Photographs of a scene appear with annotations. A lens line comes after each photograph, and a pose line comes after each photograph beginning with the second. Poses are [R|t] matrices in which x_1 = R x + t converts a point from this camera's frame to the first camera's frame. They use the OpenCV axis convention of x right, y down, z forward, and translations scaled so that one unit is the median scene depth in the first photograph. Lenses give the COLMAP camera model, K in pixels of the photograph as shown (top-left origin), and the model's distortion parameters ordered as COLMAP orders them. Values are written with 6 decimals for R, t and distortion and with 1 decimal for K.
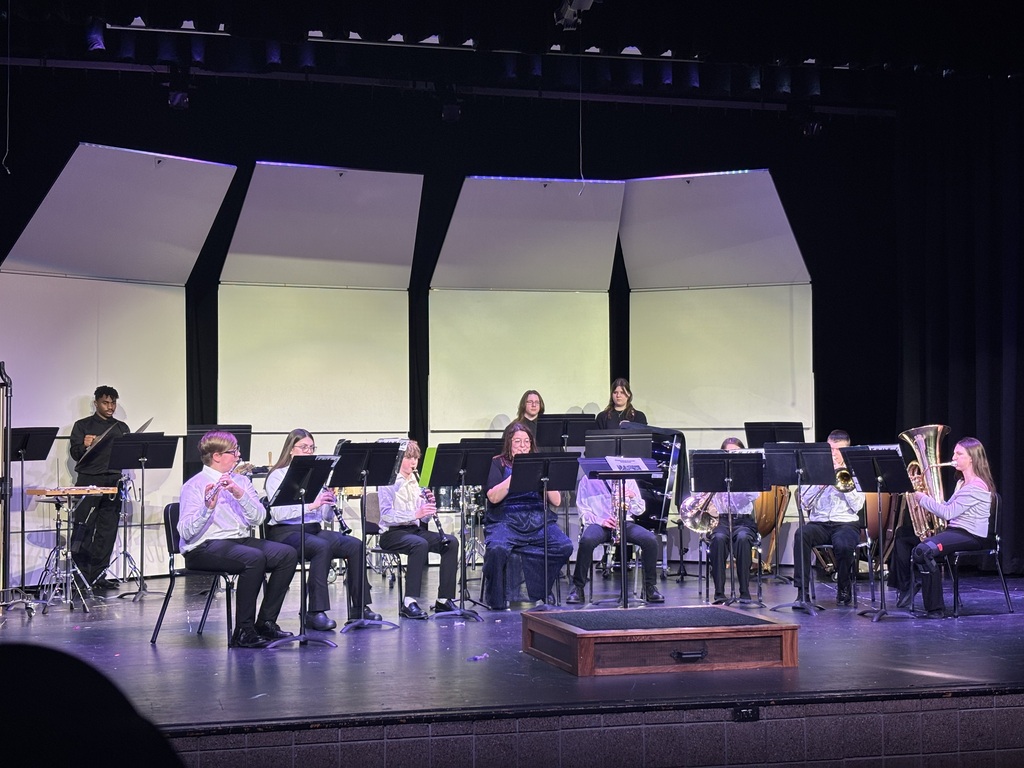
lens RADIAL K [[1545.1, 0, 515.2], [0, 1545.1, 380.1], [0, 0, 1]] dist [0.236718, -0.941094]
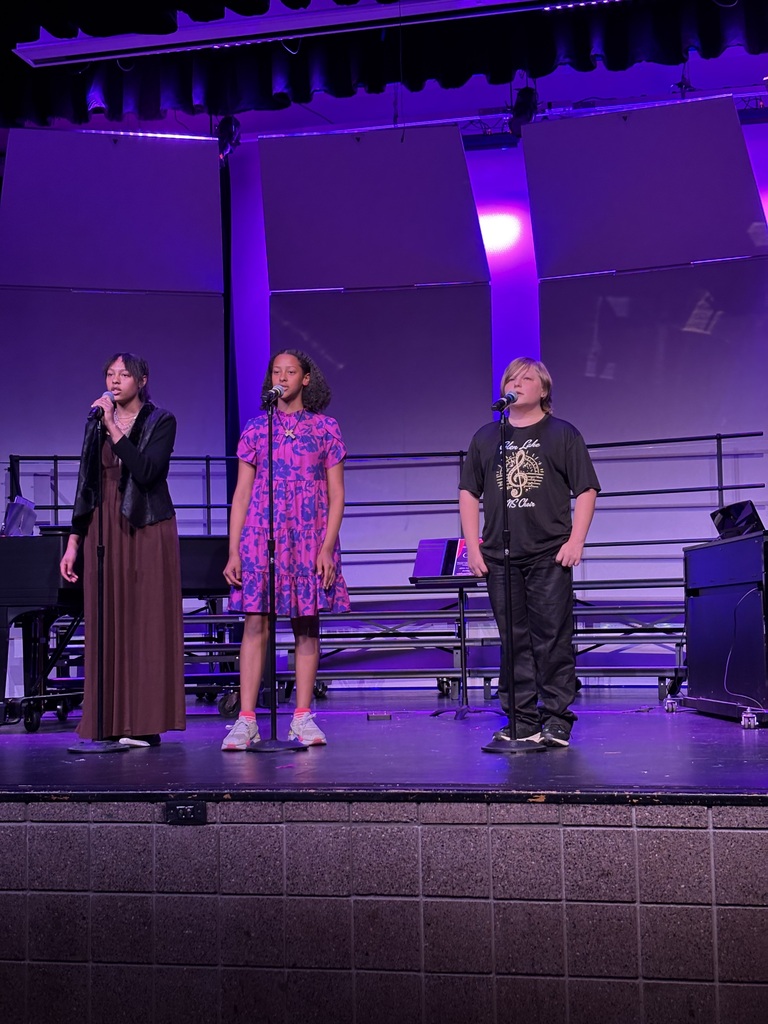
lens RADIAL K [[1545.8, 0, 382.4], [0, 1545.8, 522.3], [0, 0, 1]] dist [0.238632, -0.924087]
pose [[0.881733, -0.047718, -0.469329, 0.445790], [0.032728, 0.998662, -0.040051, 0.107407], [0.470612, 0.019954, 0.882115, 0.415156]]
